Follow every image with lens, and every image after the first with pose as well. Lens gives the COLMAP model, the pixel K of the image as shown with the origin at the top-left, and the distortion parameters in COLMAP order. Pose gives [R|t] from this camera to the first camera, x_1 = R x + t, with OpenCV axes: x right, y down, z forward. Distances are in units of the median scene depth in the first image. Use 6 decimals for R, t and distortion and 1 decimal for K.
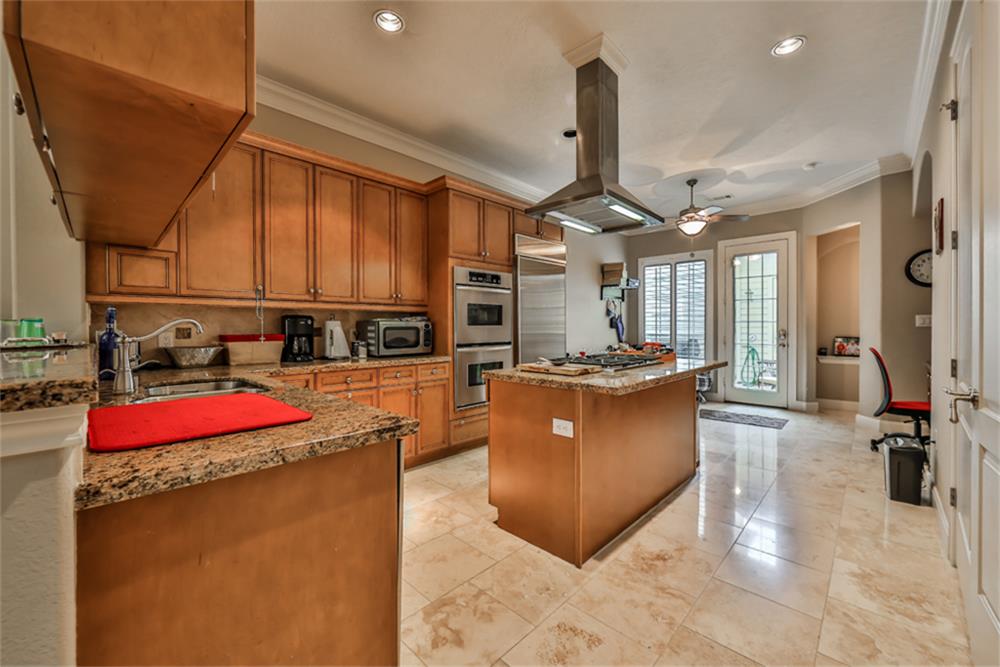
lens RADIAL K [[394.1, 0, 501.8], [0, 394.1, 328.0], [0, 0, 1]] dist [-0.016203, 0.006604]
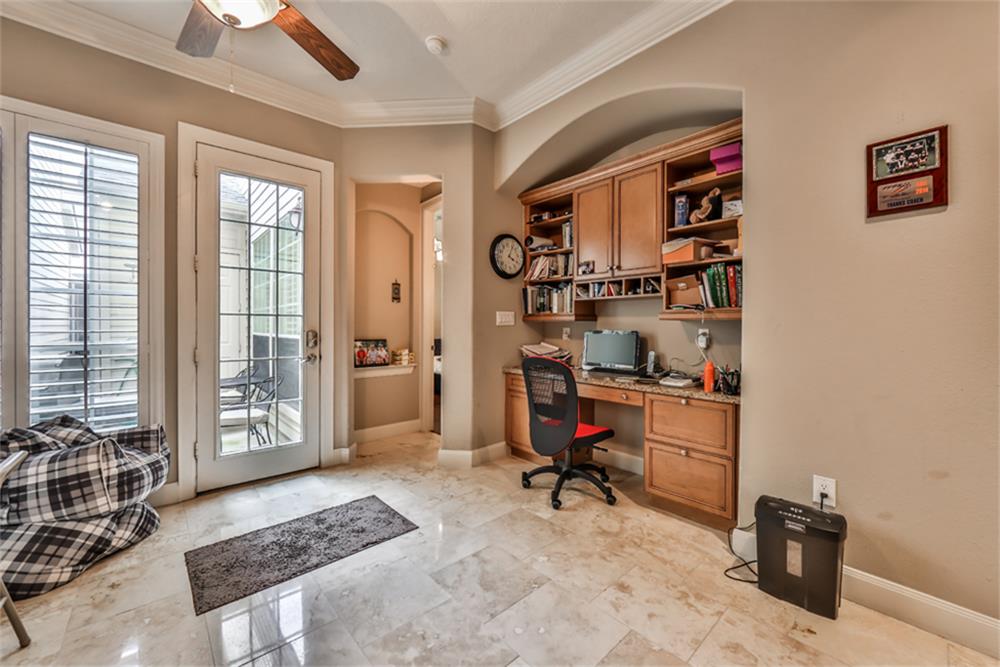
lens RADIAL K [[394.1, 0, 501.8], [0, 394.1, 328.0], [0, 0, 1]] dist [-0.016203, 0.006604]
pose [[0.078308, -0.007640, 0.996900, 0.202809], [0.000107, 0.999971, 0.007655, -0.003873], [-0.996929, -0.000492, 0.078306, 0.791736]]
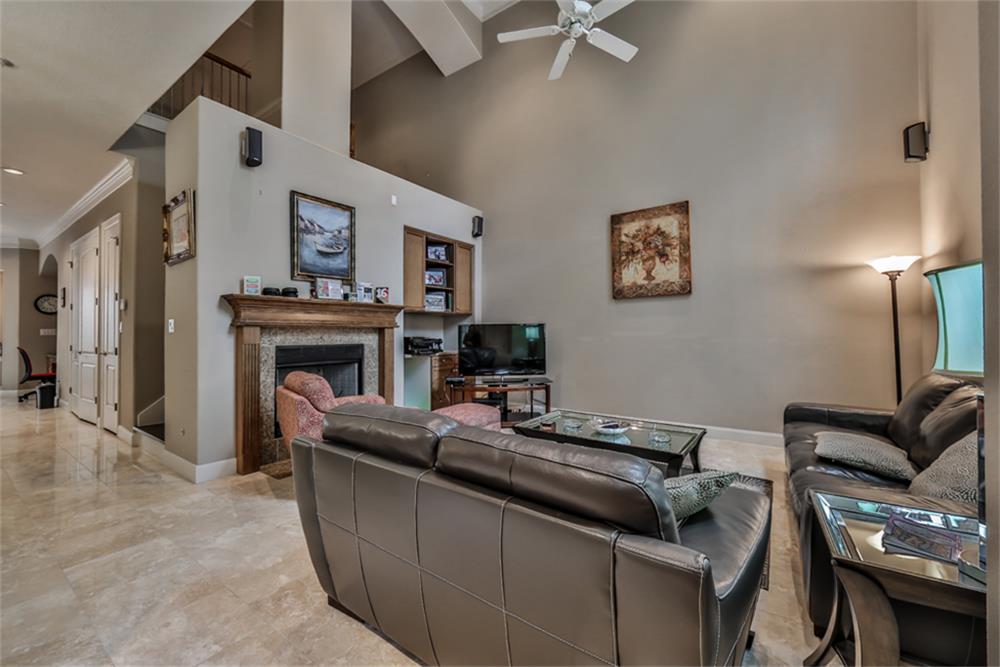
lens RADIAL K [[394.1, 0, 501.8], [0, 394.1, 328.0], [0, 0, 1]] dist [-0.016203, 0.006604]
pose [[-0.166505, 0.017209, 0.985890, -0.960575], [0.009813, 0.999827, -0.015795, 0.010719], [-0.985992, 0.007045, -0.166645, -0.722822]]
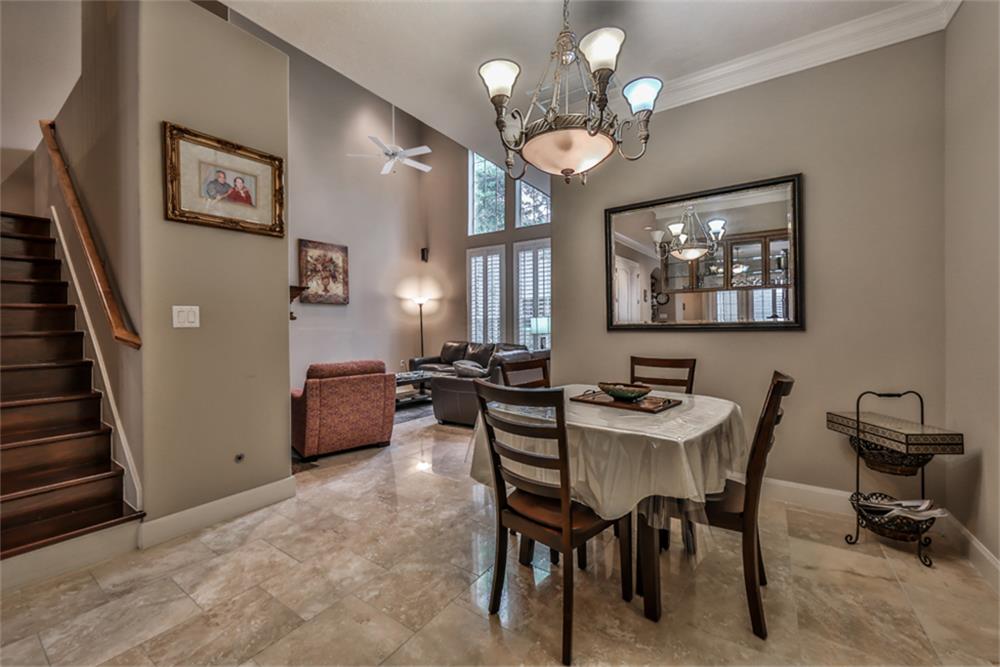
lens RADIAL K [[394.1, 0, 501.8], [0, 394.1, 328.0], [0, 0, 1]] dist [-0.016203, 0.006604]
pose [[-0.984997, 0.007563, -0.172408, -0.452388], [0.005975, 0.999935, 0.009728, 0.000839], [0.172471, 0.008552, -0.984978, 0.266166]]
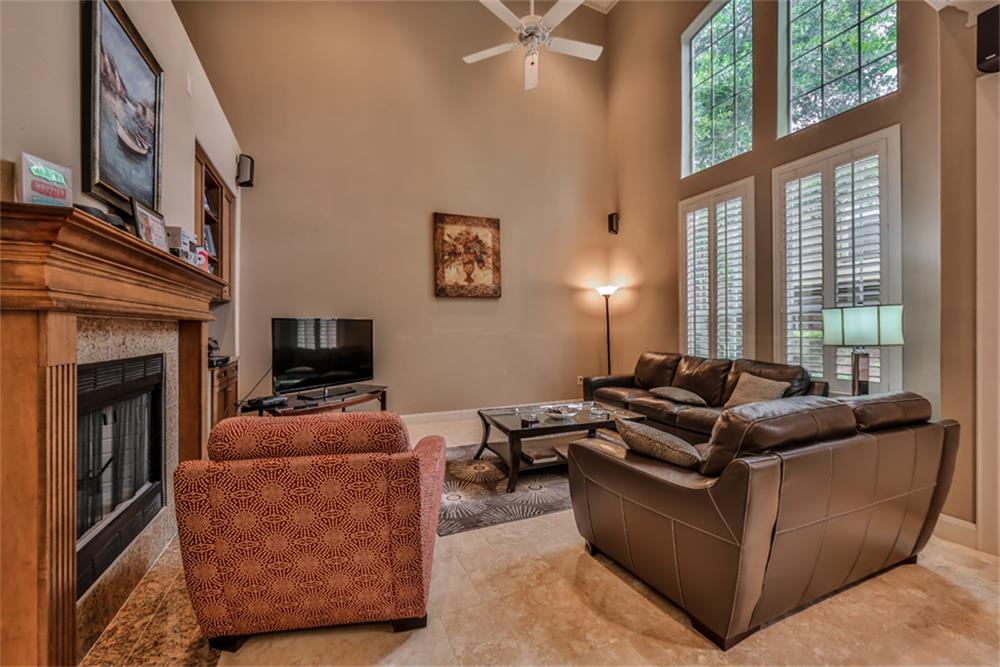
lens RADIAL K [[394.1, 0, 501.8], [0, 394.1, 328.0], [0, 0, 1]] dist [-0.016203, 0.006604]
pose [[-0.929971, 0.006213, 0.367580, -0.540870], [0.007230, 0.999973, 0.001388, 0.003880], [-0.367562, 0.003949, -0.929991, -0.291737]]
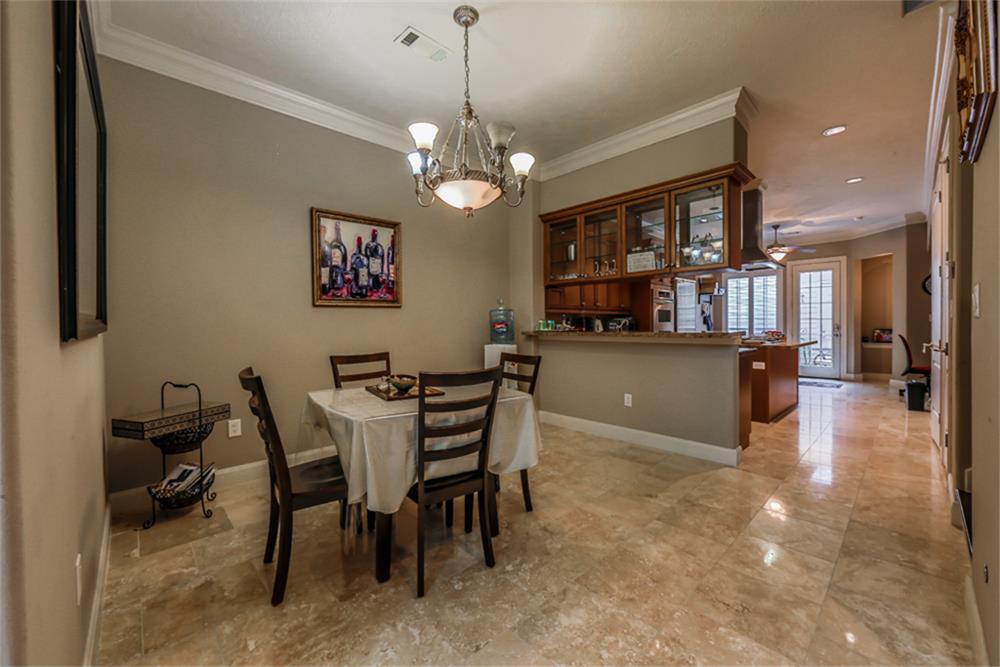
lens RADIAL K [[394.1, 0, 501.8], [0, 394.1, 328.0], [0, 0, 1]] dist [-0.016203, 0.006604]
pose [[0.998938, -0.004505, -0.045850, -0.512044], [0.004709, 0.999979, 0.004345, 0.006558], [0.045830, -0.004557, 0.998939, -0.564801]]
